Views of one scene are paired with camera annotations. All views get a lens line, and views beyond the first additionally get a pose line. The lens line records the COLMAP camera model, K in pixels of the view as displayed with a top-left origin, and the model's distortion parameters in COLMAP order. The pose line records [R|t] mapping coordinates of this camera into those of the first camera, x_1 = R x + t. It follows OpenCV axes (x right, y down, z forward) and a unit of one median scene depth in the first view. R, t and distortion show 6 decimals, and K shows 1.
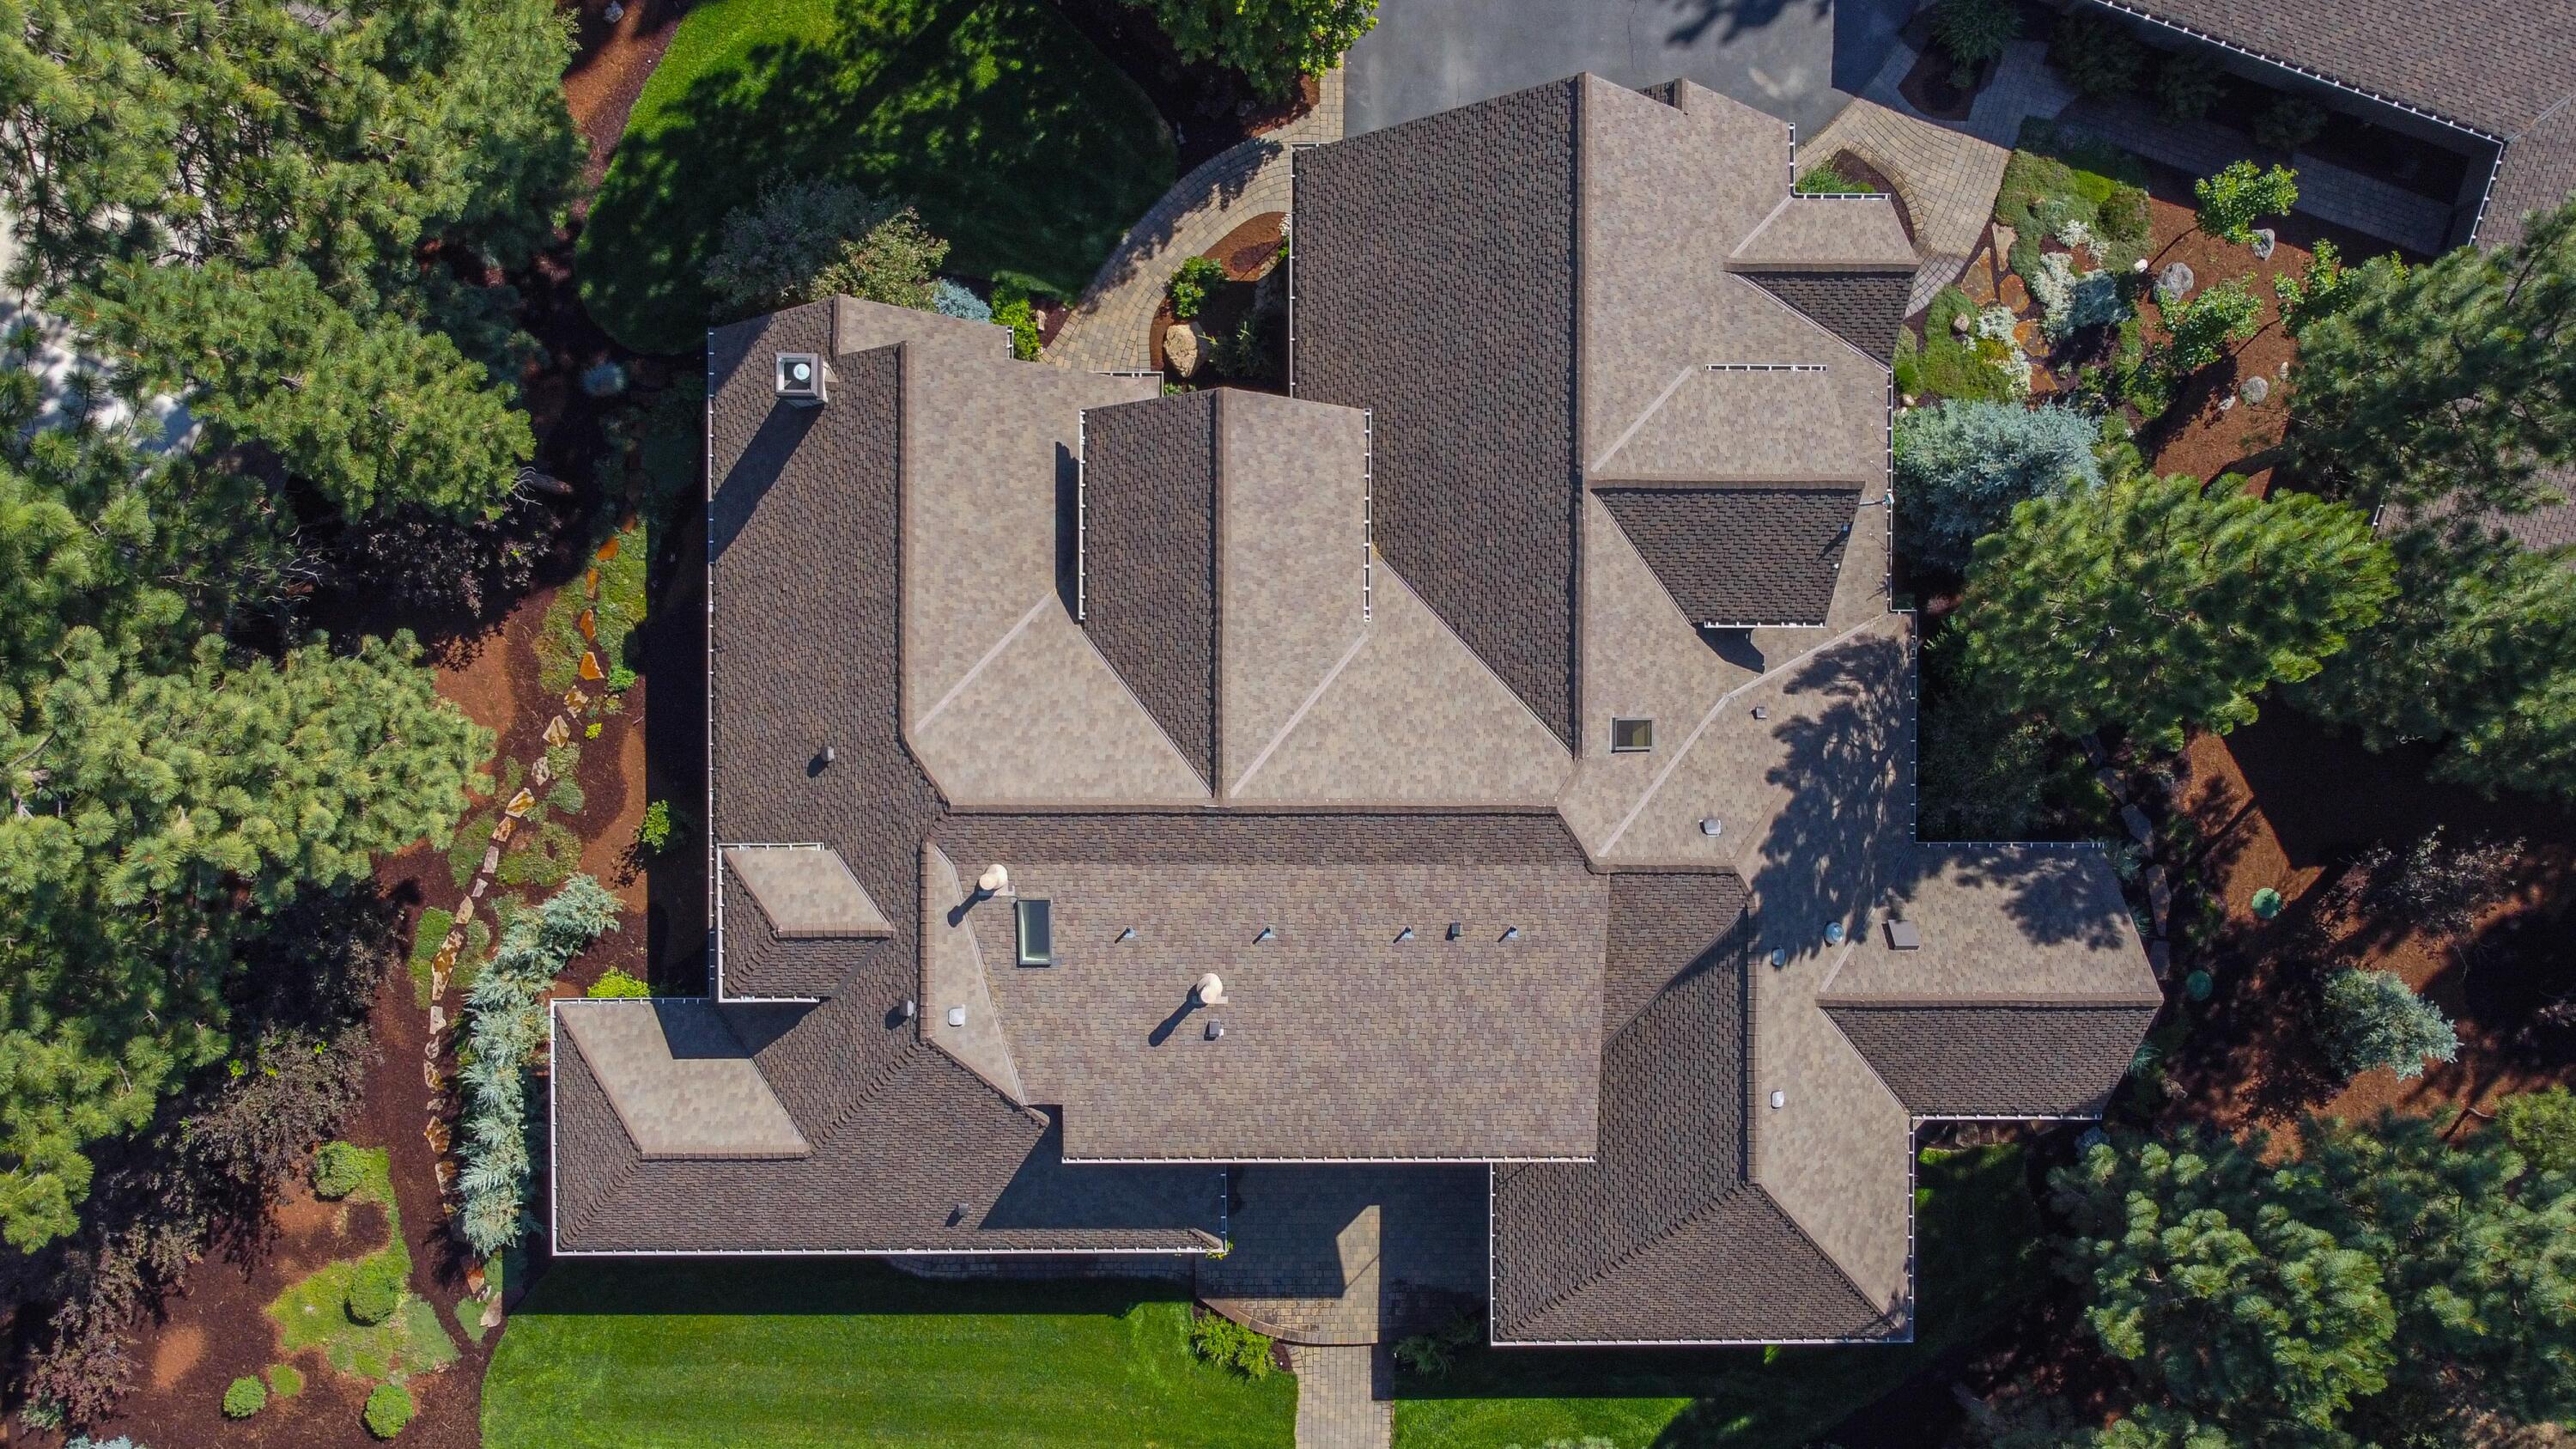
lens RADIAL K [[1913.4, 0, 1303.8], [0, 1913.4, 718.7], [0, 0, 1]] dist [-0.013019, 0.003073]
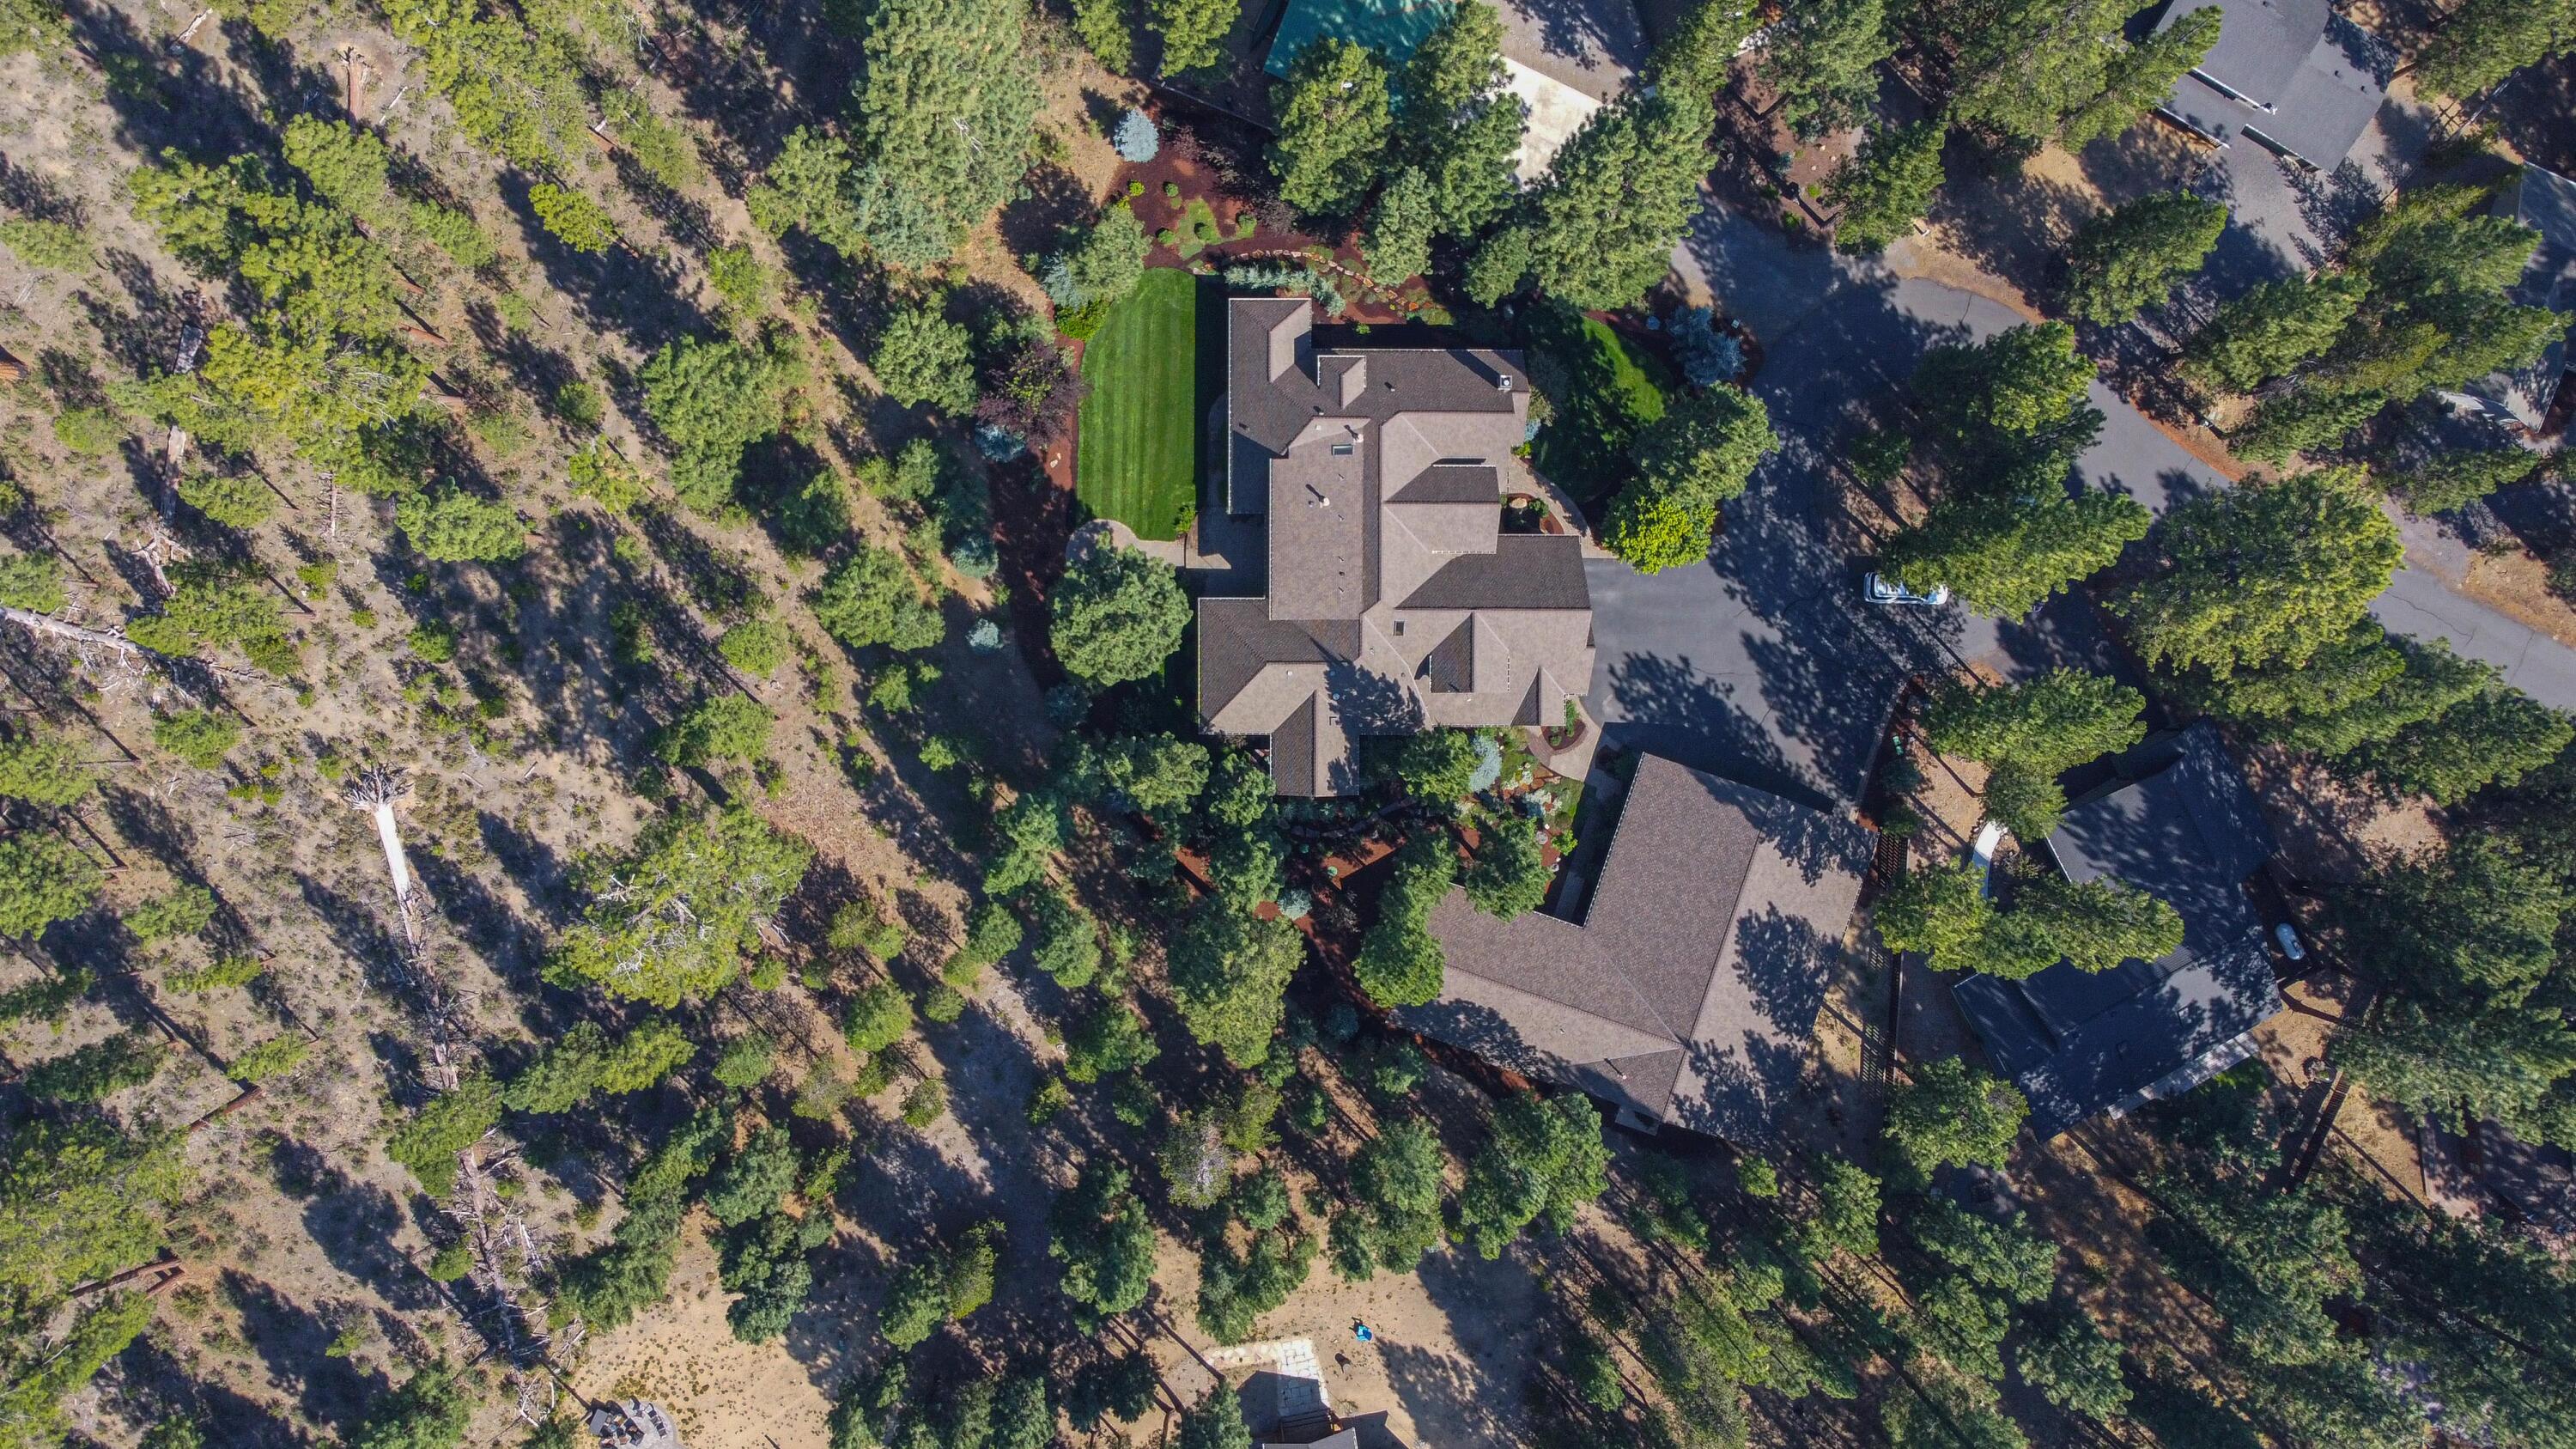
lens RADIAL K [[1913.4, 0, 1276.9], [0, 1913.4, 712.1], [0, 0, 1]] dist [-0.013019, 0.003073]
pose [[-0.003370, 0.999604, -0.027938, 0.377475], [-0.999602, -0.004149, -0.027890, 0.287866], [-0.027995, 0.027833, 0.999220, -2.138364]]
